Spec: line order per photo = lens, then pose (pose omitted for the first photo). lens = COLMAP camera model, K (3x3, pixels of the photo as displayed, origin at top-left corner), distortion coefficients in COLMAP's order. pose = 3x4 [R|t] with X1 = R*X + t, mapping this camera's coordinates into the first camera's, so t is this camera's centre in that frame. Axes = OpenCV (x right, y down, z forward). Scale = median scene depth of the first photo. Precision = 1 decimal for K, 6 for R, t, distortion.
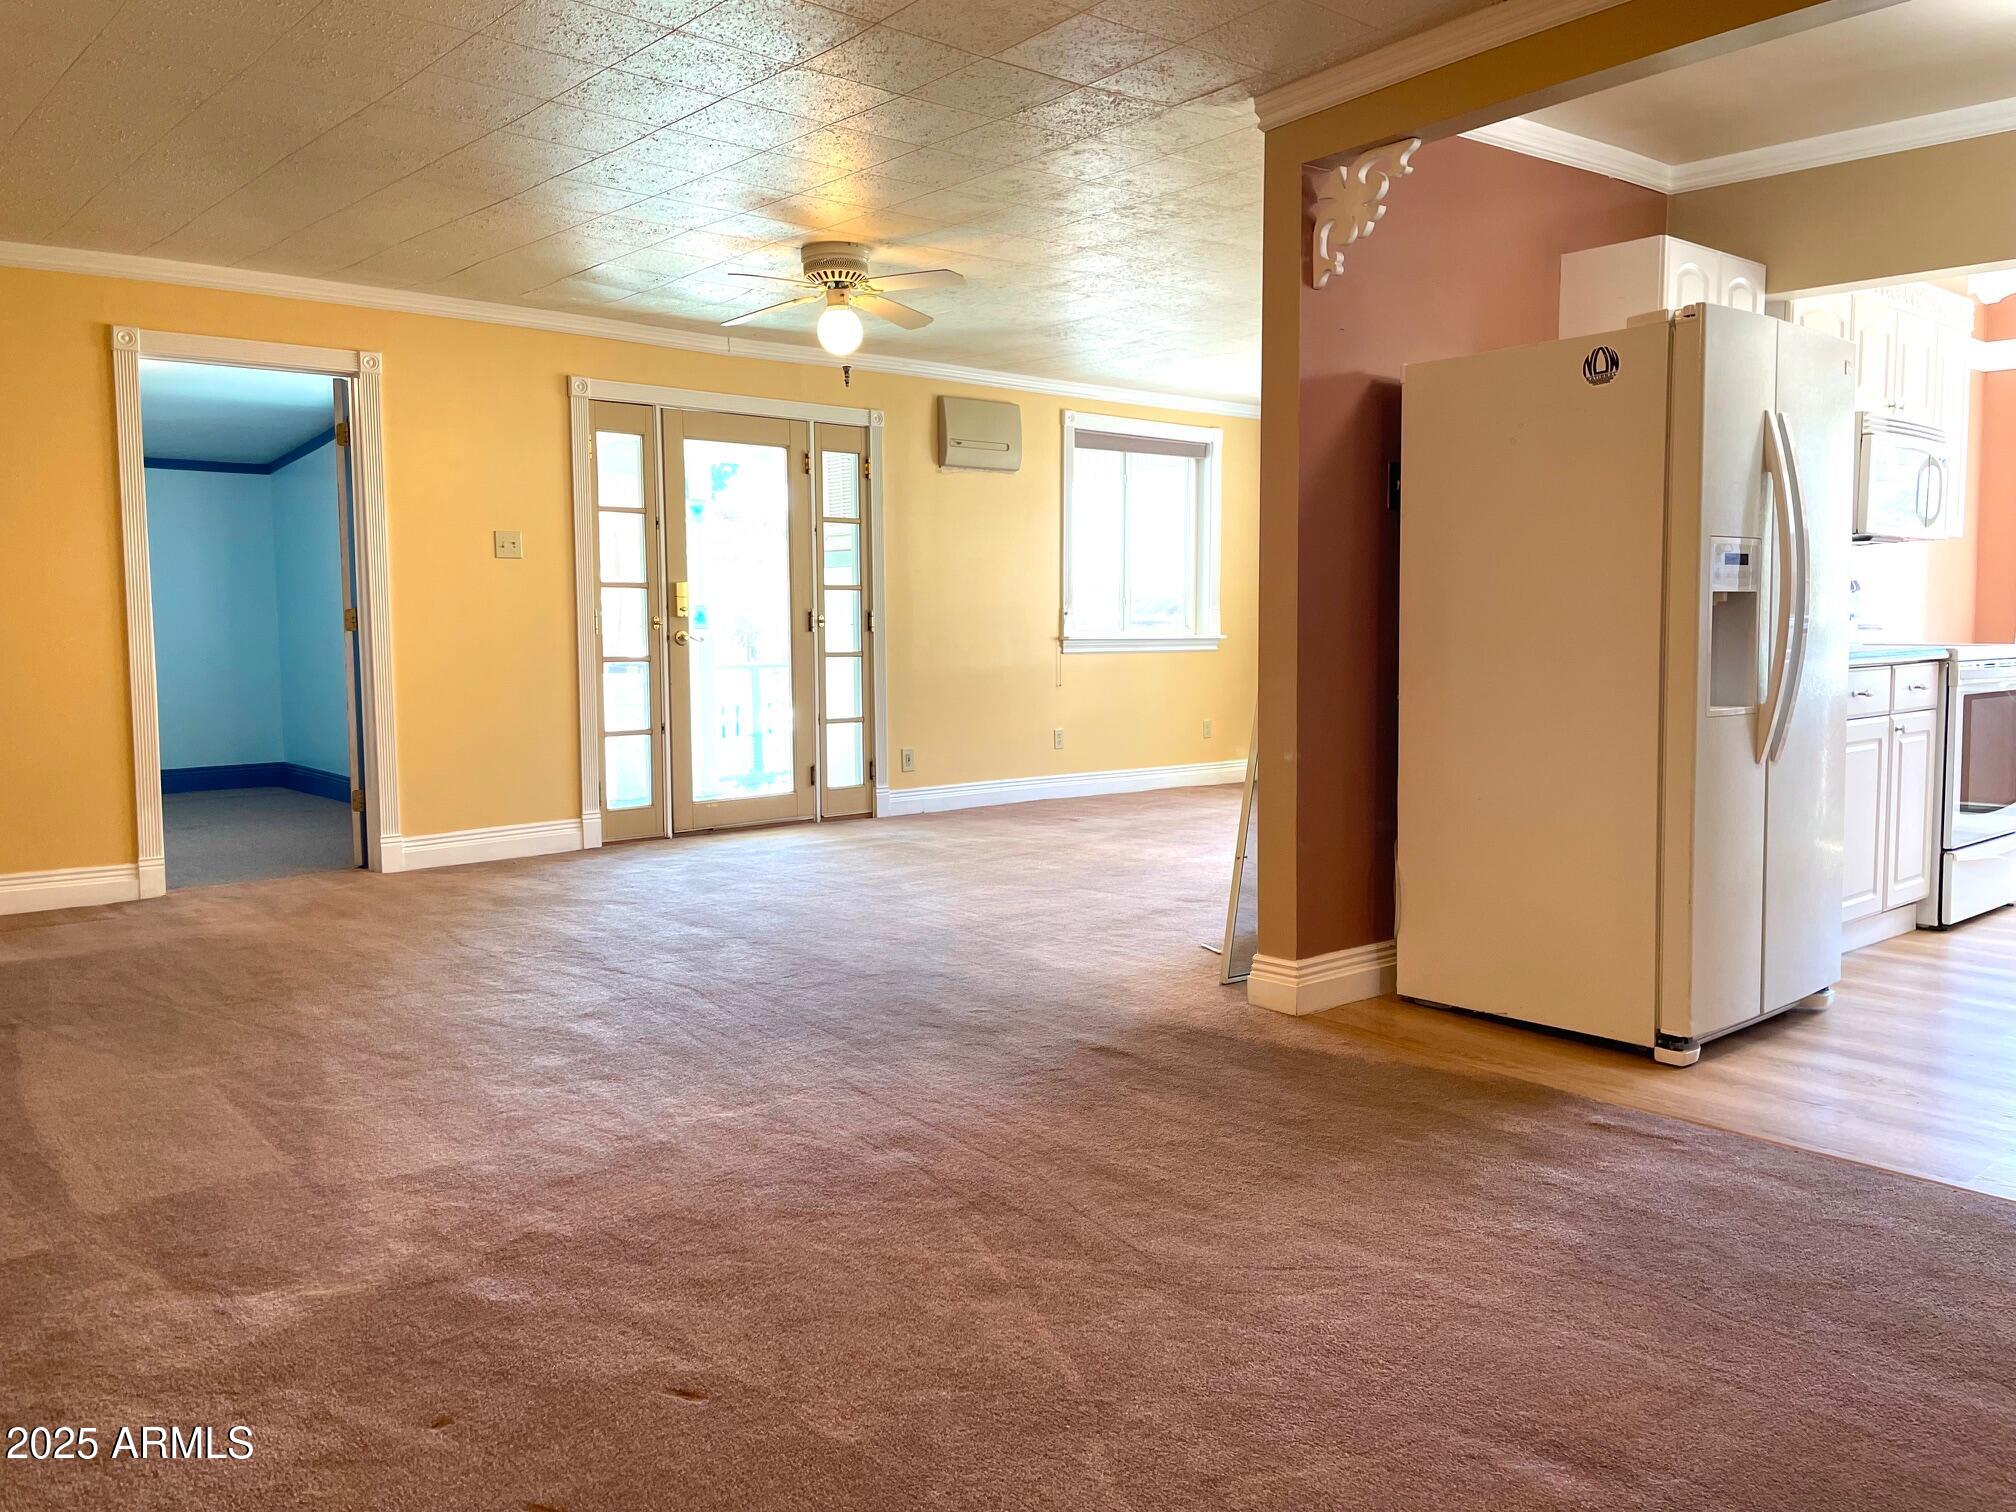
lens RADIAL K [[1567.1, 0, 909.2], [0, 1567.1, 748.0], [0, 0, 1]] dist [0.115436, -0.131594]
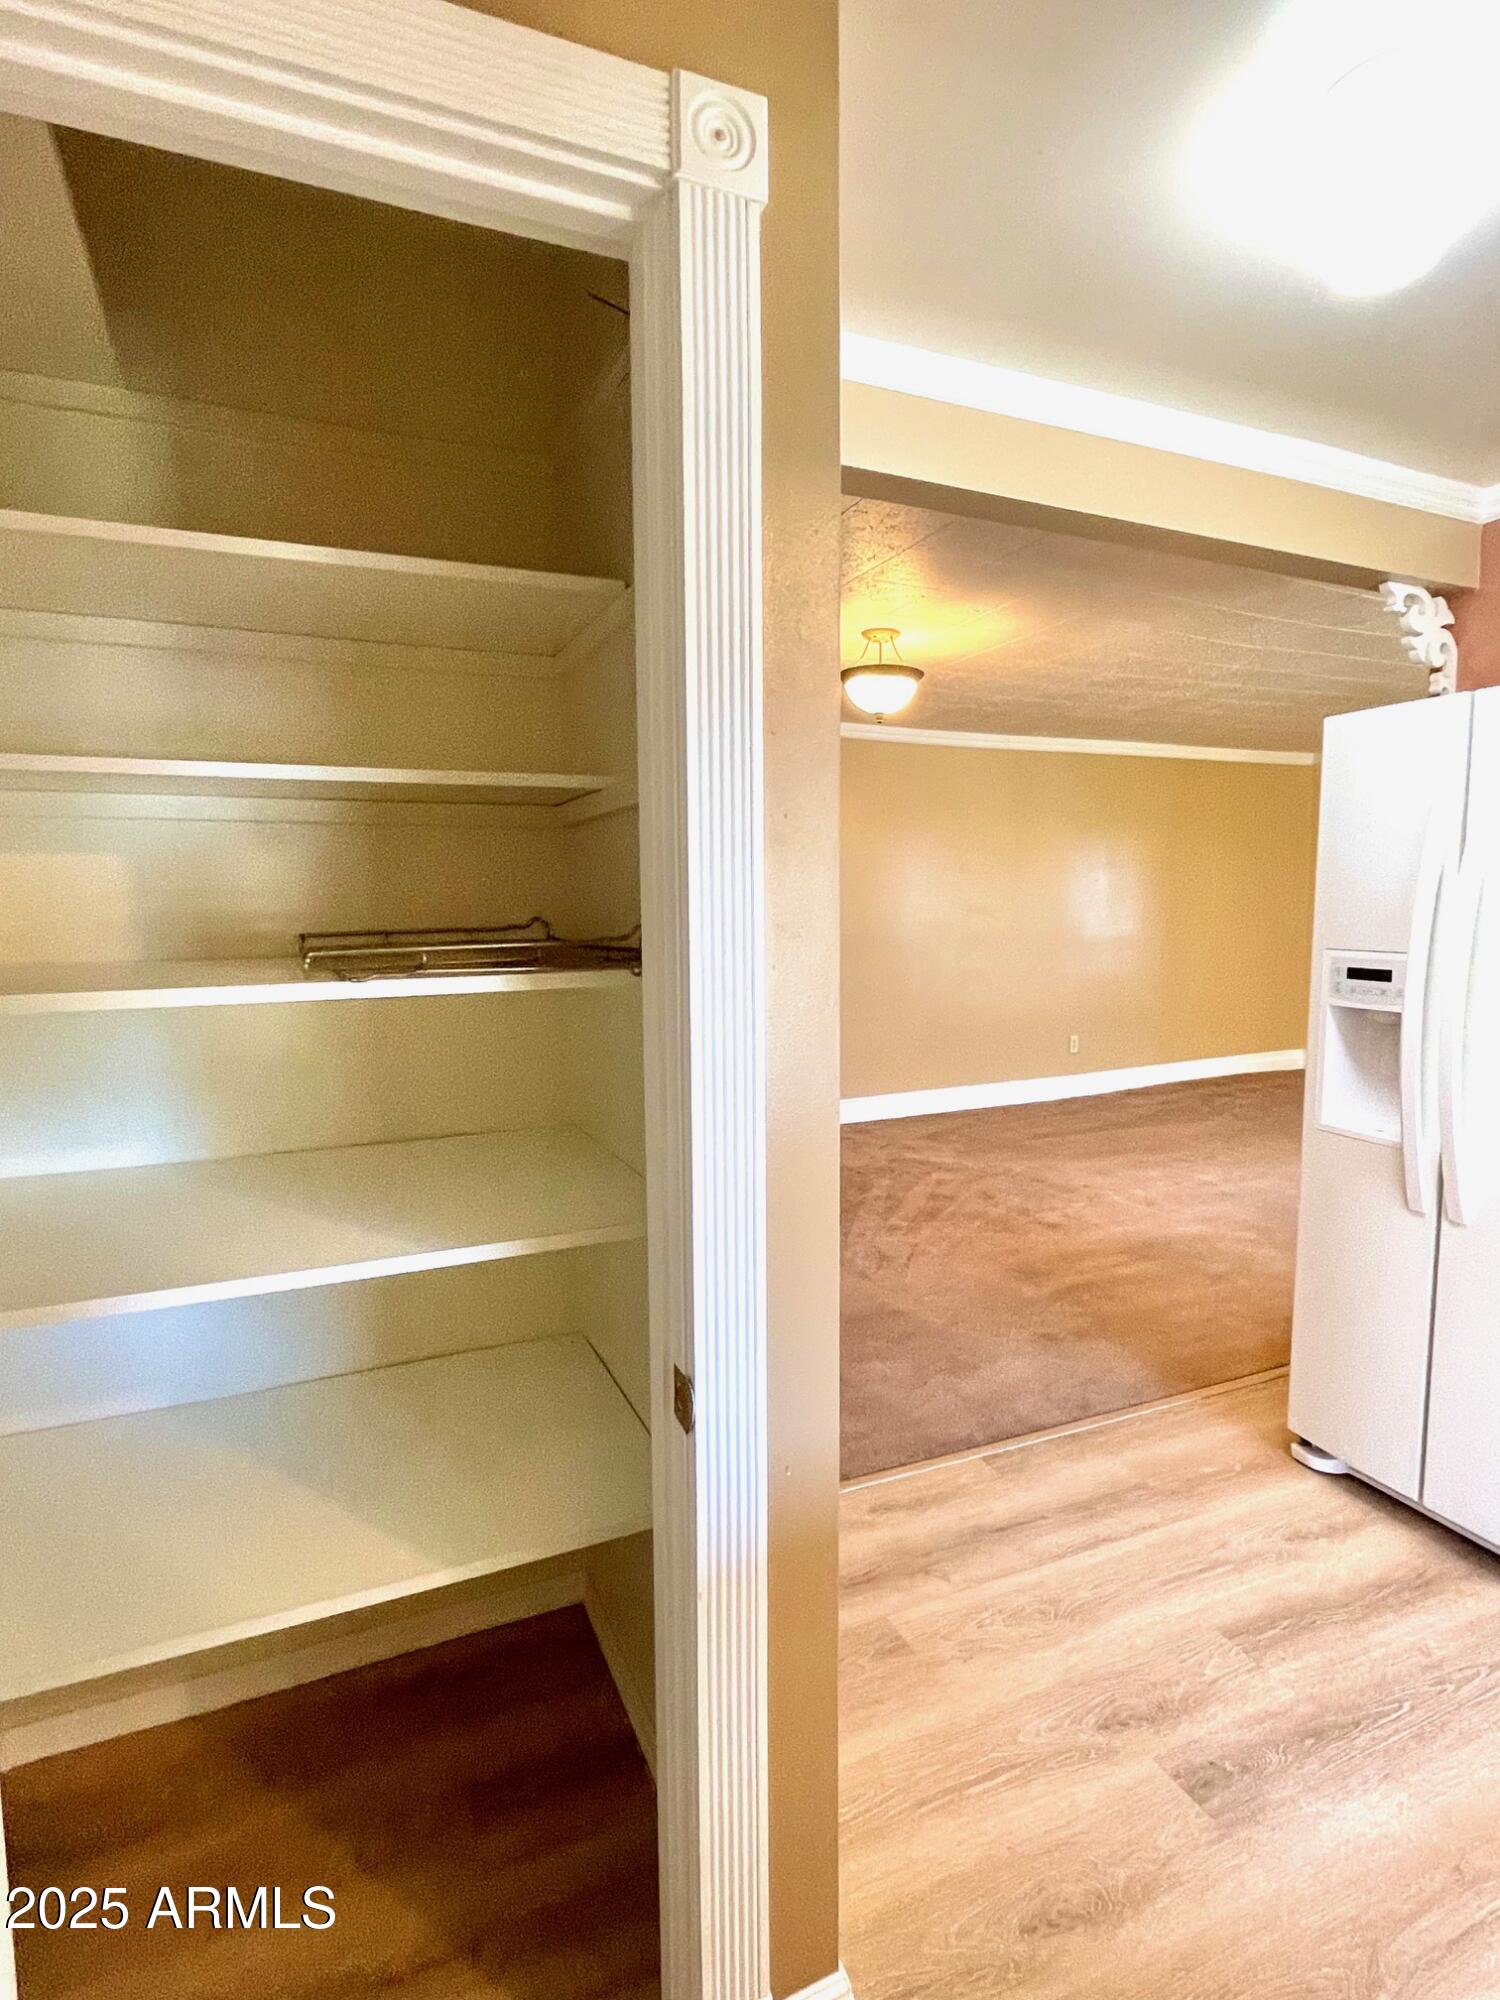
lens RADIAL K [[992.2, 0, 693.0], [0, 992.2, 1006.7], [0, 0, 1]] dist [-0.000751, -0.000237]
pose [[-0.317875, 0.114730, -0.941166, 0.877308], [-0.058324, 0.988406, 0.140187, -0.116281], [0.946337, 0.099454, -0.307497, 0.594093]]
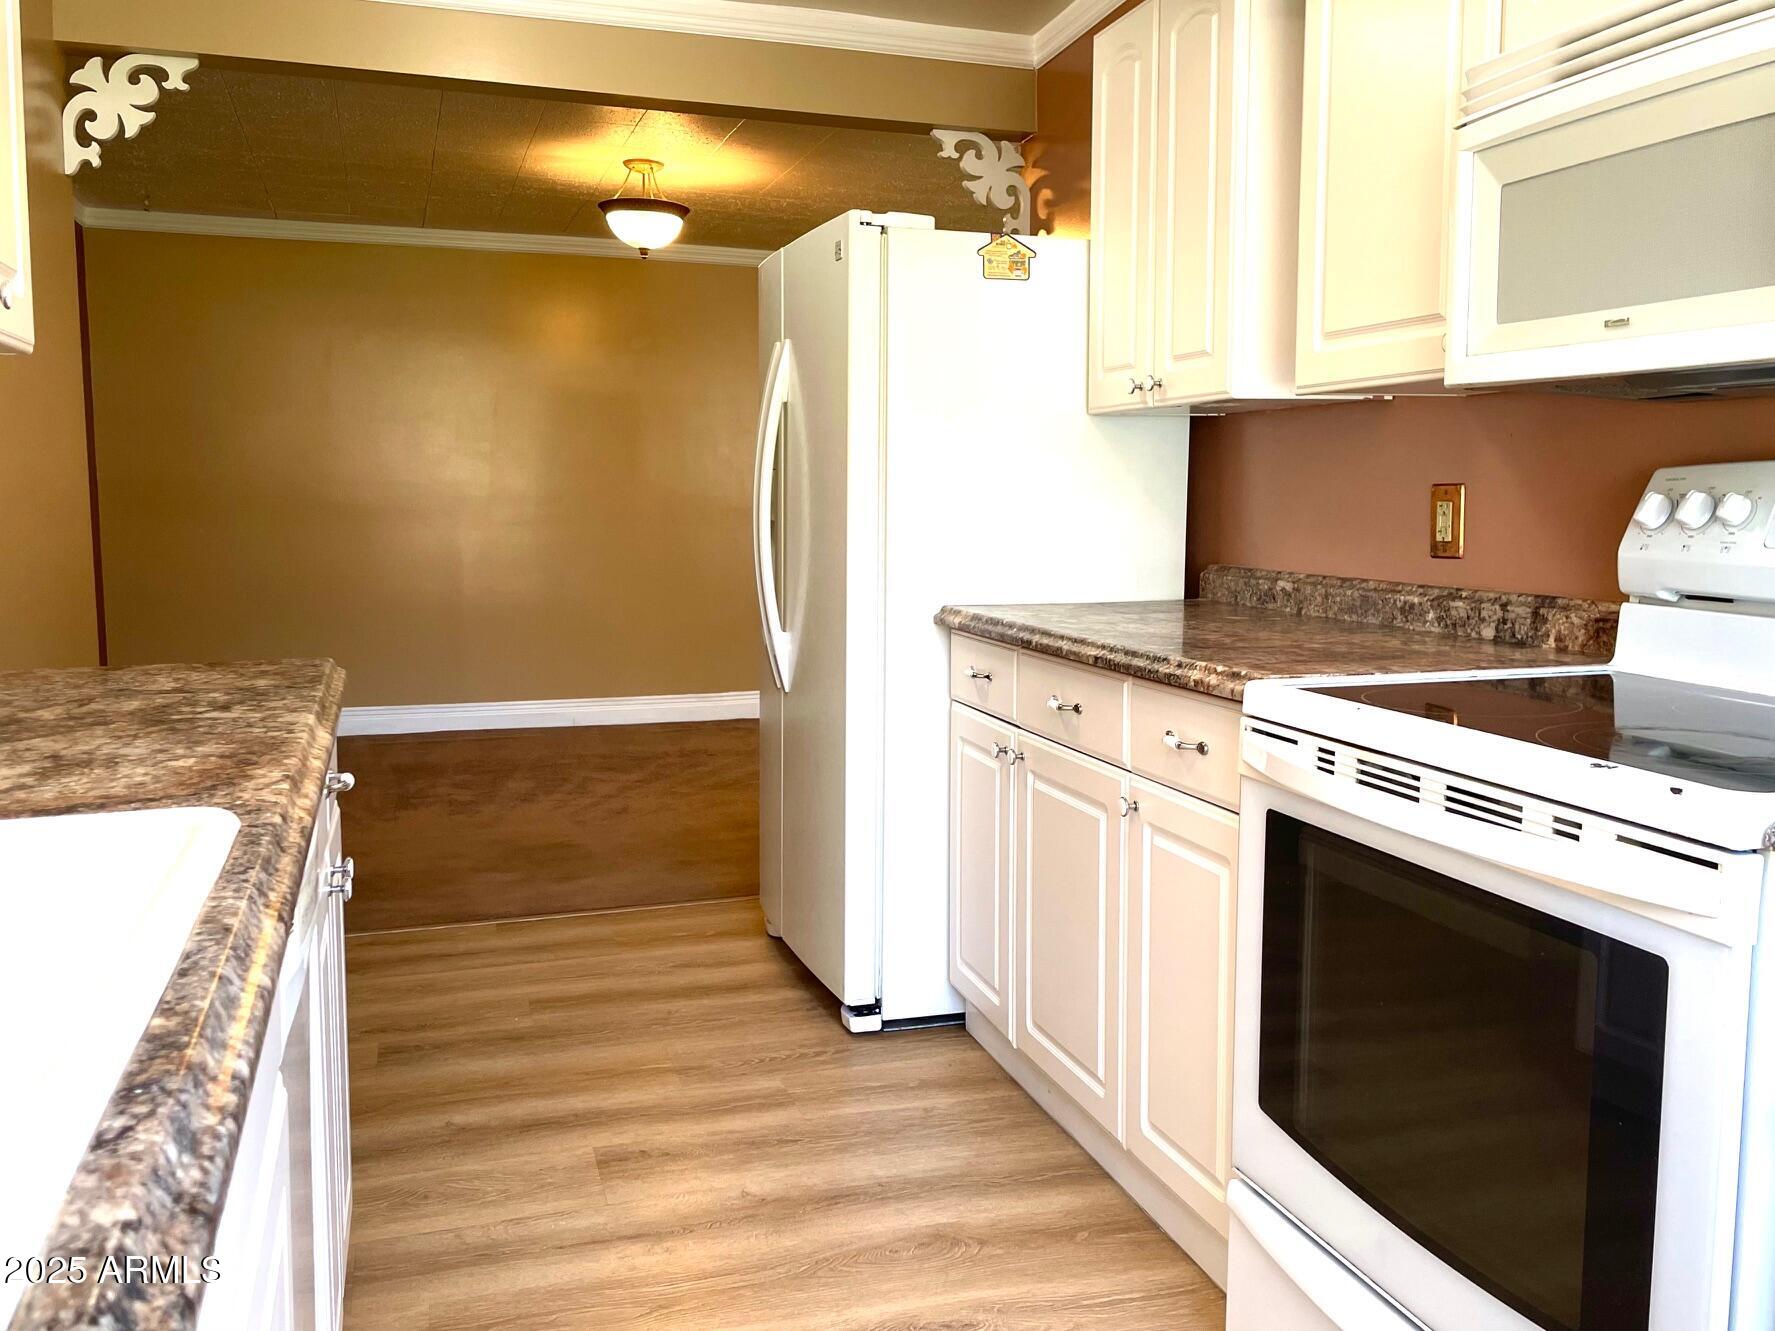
lens RADIAL K [[1379.8, 0, 800.5], [0, 1379.8, 658.4], [0, 0, 1]] dist [0.115436, -0.131594]
pose [[-0.401153, 0.121141, -0.907966, 1.015396], [-0.065852, 0.984838, 0.160492, -0.116477], [0.913641, 0.124173, -0.387093, 1.036138]]
